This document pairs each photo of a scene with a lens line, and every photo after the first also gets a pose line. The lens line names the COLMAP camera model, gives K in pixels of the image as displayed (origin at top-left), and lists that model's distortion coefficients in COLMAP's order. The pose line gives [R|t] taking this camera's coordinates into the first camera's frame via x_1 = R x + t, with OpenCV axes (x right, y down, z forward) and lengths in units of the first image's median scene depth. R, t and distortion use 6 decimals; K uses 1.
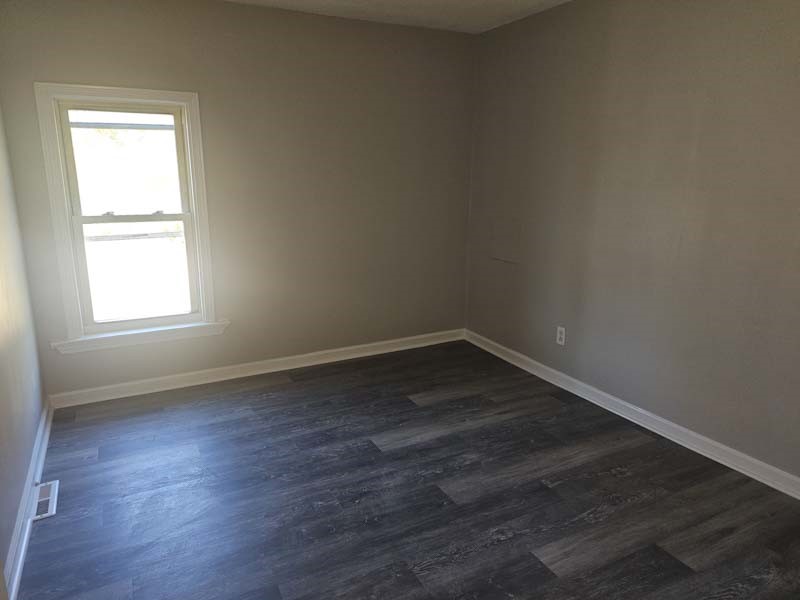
lens RADIAL K [[571.6, 0, 401.3], [0, 571.6, 291.2], [0, 0, 1]] dist [0.024163, -0.000881]
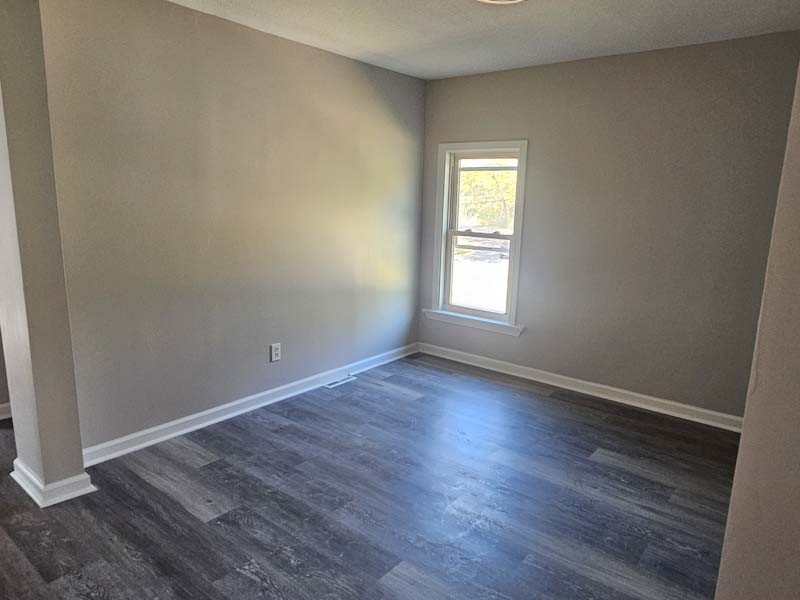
lens RADIAL K [[534.6, 0, 400.0], [0, 534.6, 300.0], [0, 0, 1]] dist [-0.004060, -0.000291]
pose [[0.395610, 0.190741, -0.898393, 0.636287], [-0.227521, 0.968059, 0.105342, -0.068507], [0.889790, 0.162729, 0.426371, 0.314236]]
